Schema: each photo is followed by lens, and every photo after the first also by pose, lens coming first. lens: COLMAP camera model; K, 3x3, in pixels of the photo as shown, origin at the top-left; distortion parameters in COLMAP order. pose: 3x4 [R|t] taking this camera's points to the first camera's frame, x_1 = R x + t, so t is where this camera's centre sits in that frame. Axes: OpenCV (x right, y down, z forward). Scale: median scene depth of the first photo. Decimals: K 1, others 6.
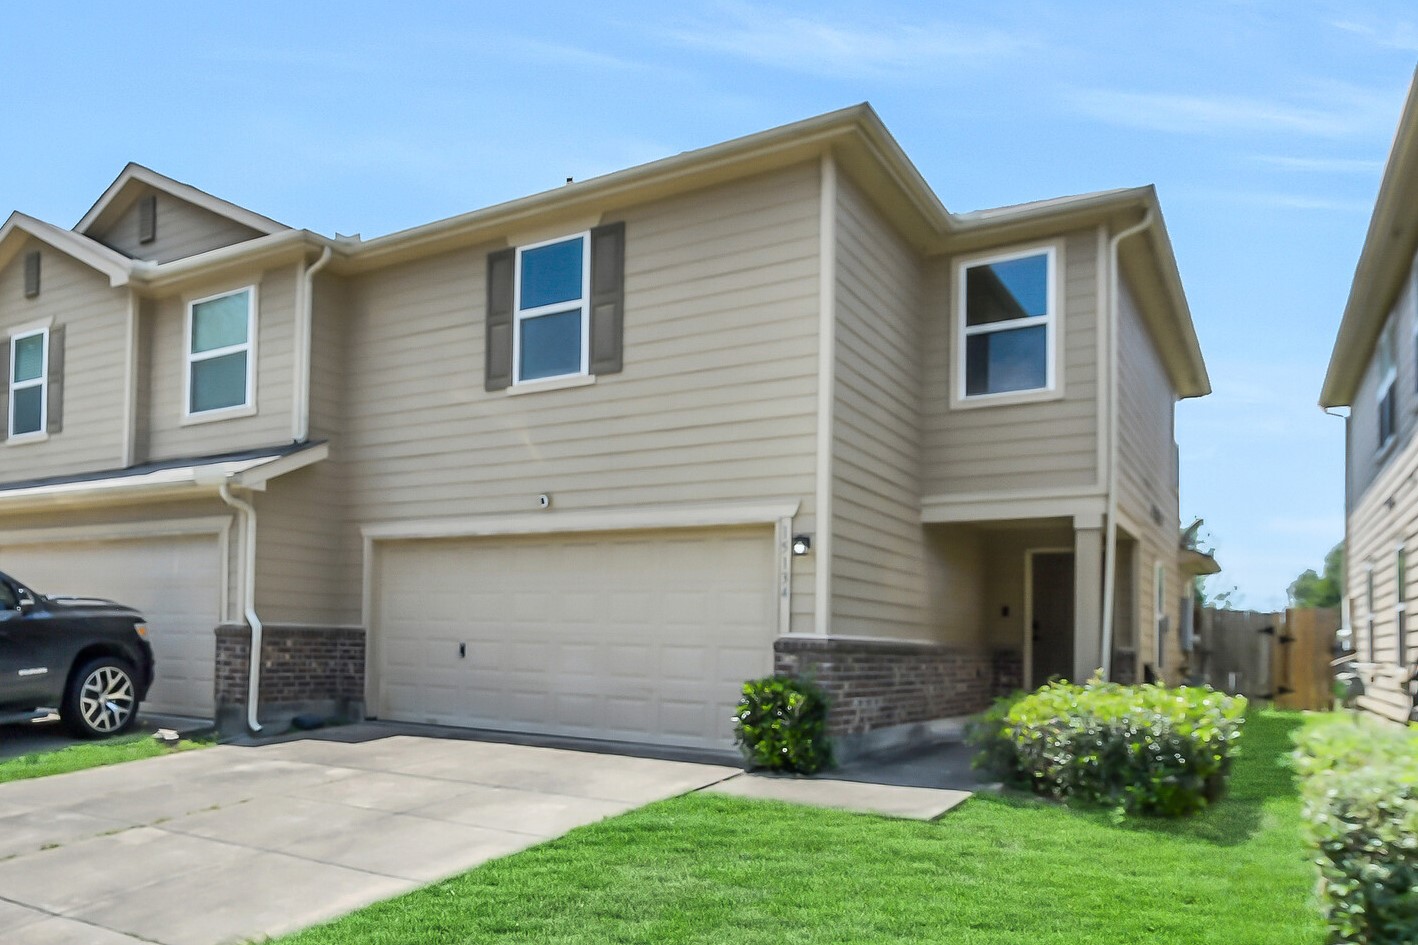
lens RADIAL K [[770.6, 0, 708.5], [0, 770.6, 610.0], [0, 0, 1]] dist [0.000720, 0.000115]
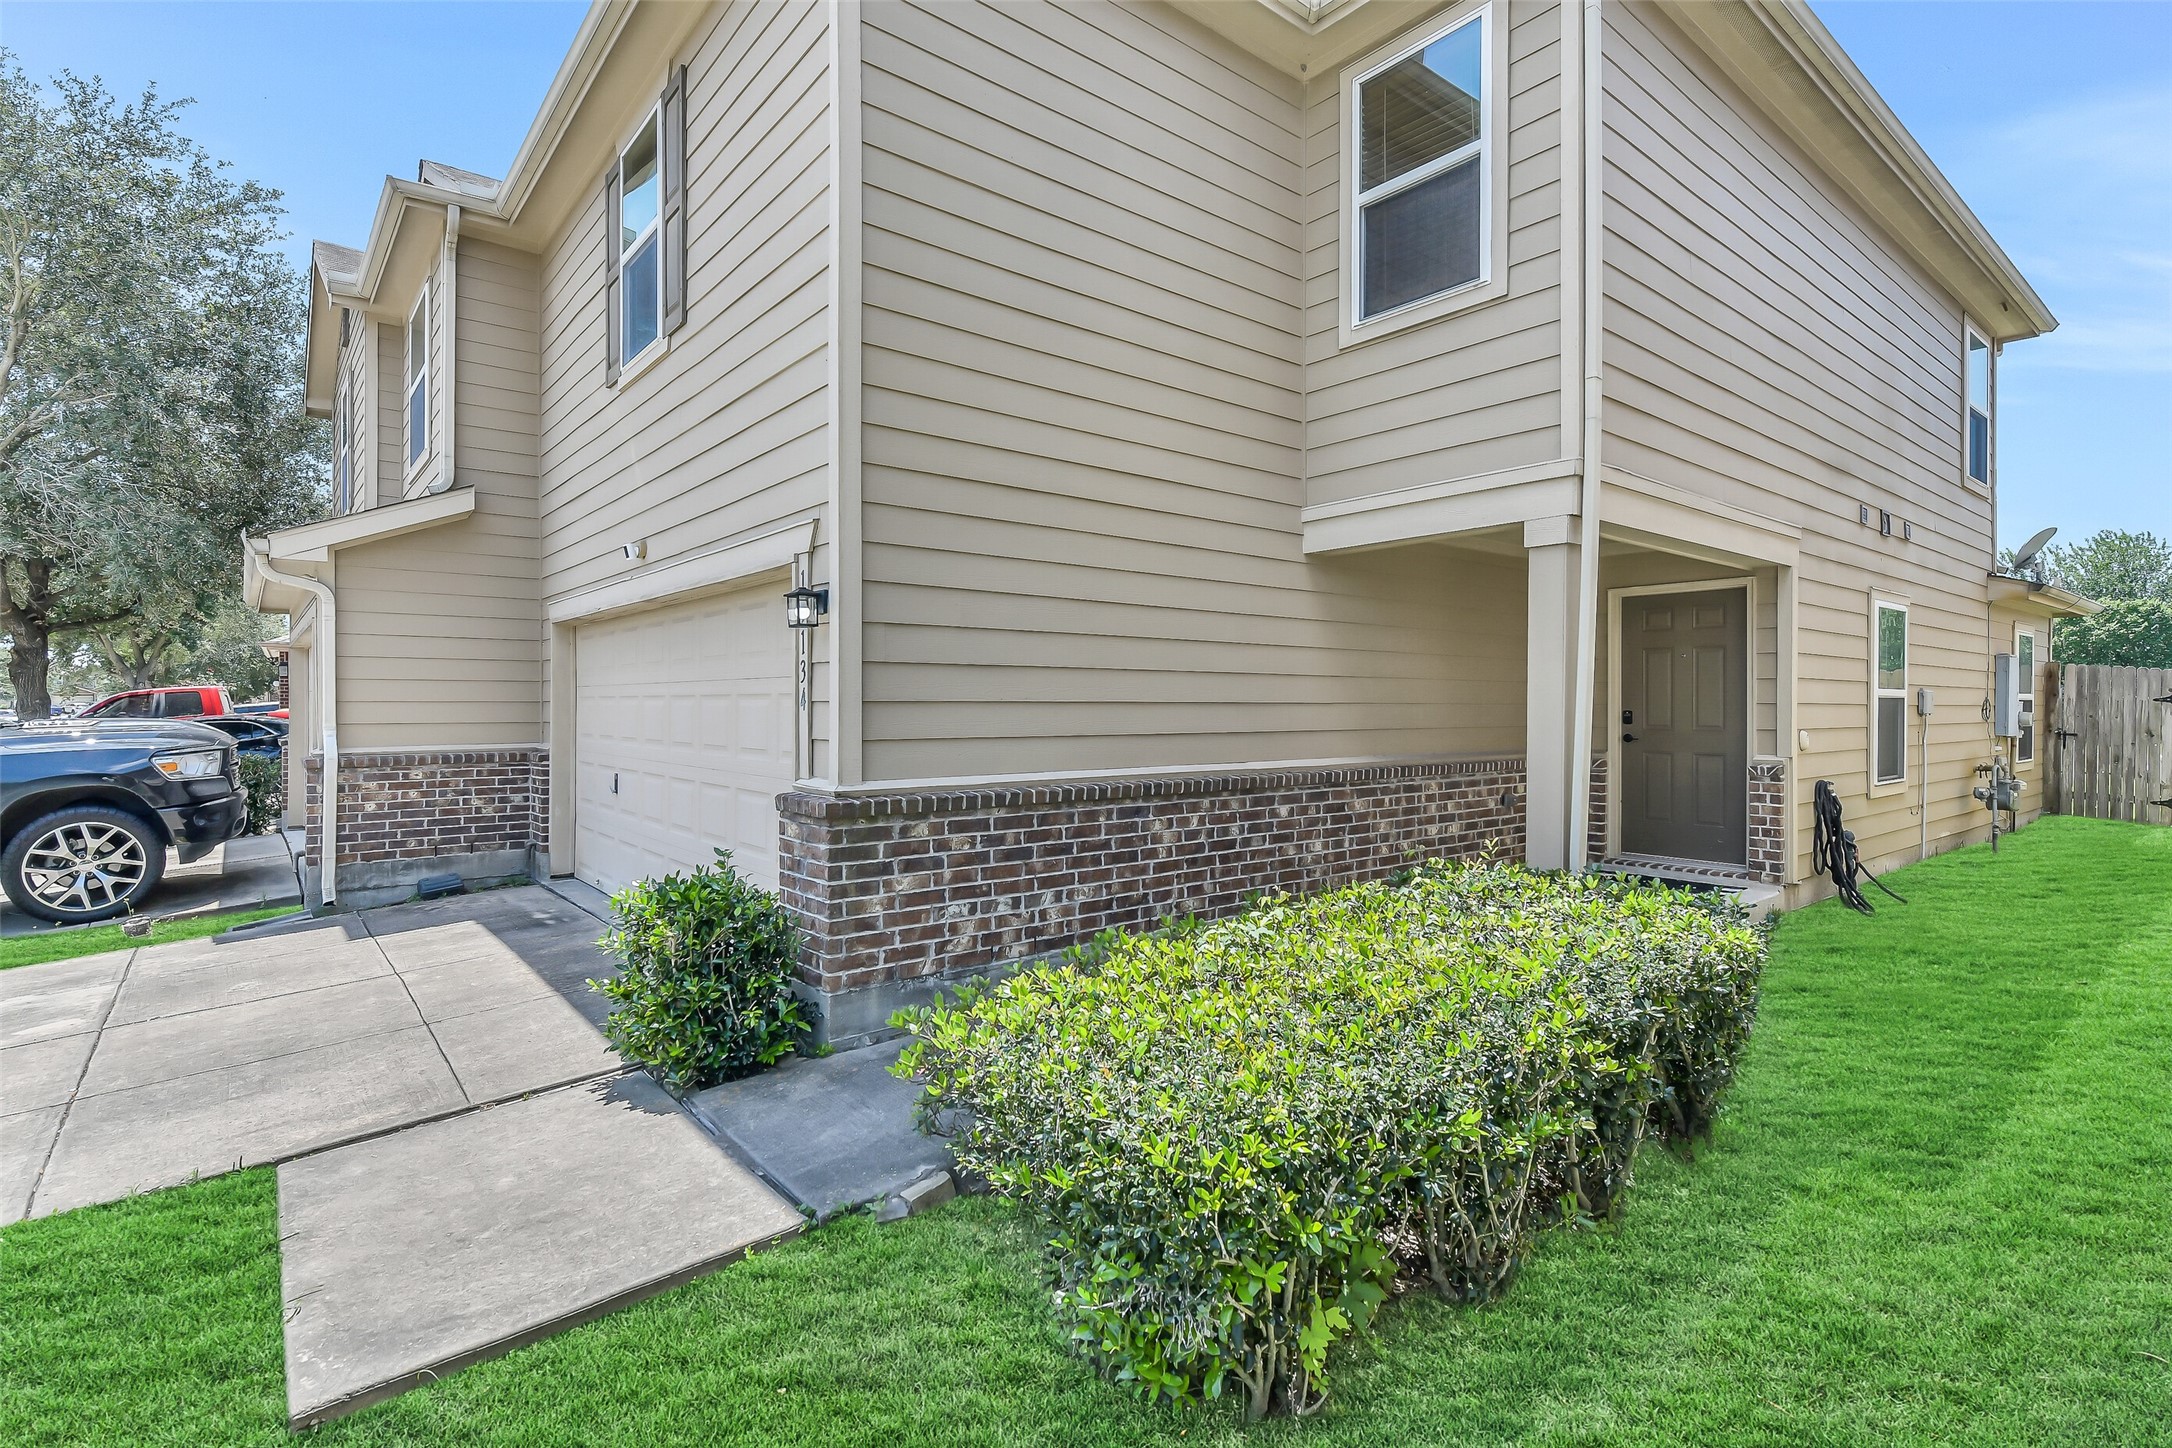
lens RADIAL K [[1000.0, 0, 1081.6], [0, 1000.0, 732.0], [0, 0, 1]] dist [0.000266, 0.000281]
pose [[0.980319, -0.021391, -0.196258, 0.270325], [0.028661, 0.999001, 0.034274, -0.012156], [0.195329, -0.039225, 0.979953, 0.245406]]
